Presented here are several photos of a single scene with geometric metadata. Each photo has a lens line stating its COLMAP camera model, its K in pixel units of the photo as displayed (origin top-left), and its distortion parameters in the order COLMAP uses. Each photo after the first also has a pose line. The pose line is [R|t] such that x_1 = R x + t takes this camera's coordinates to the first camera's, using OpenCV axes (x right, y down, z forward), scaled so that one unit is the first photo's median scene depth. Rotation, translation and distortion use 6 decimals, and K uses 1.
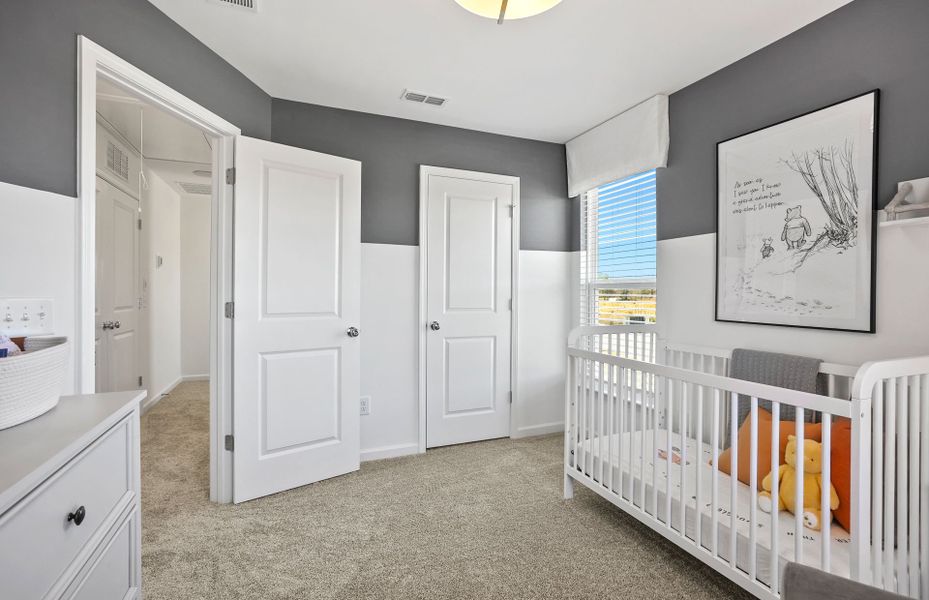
lens RADIAL K [[437.9, 0, 466.1], [0, 437.9, 295.9], [0, 0, 1]] dist [0.002636, 0.000021]
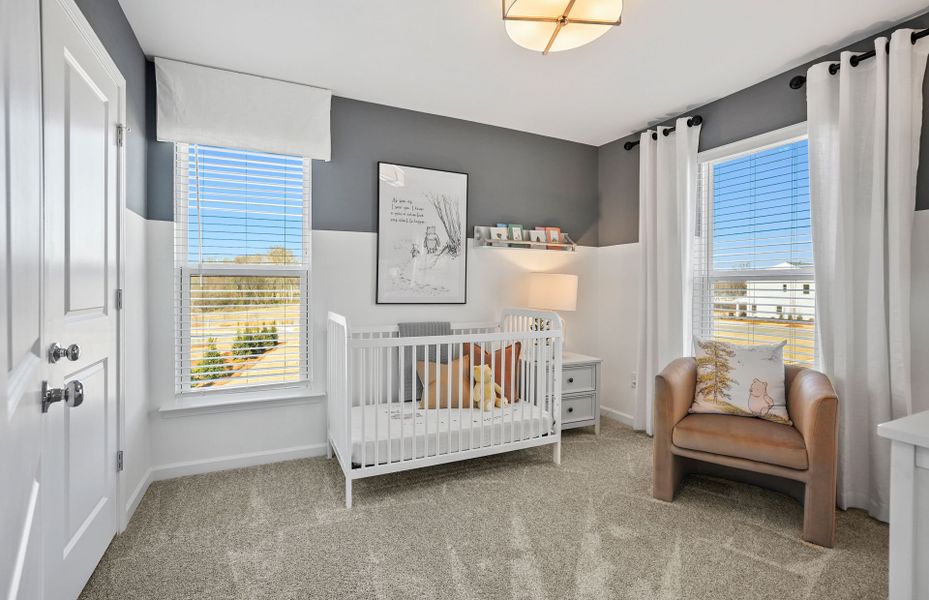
lens RADIAL K [[437.9, 0, 466.0], [0, 437.9, 294.4], [0, 0, 1]] dist [0.002636, 0.000021]
pose [[-0.054191, -0.013881, 0.998434, -0.797691], [0.007349, 0.999871, 0.014300, 0.016042], [-0.998504, 0.008112, -0.054082, 0.949283]]
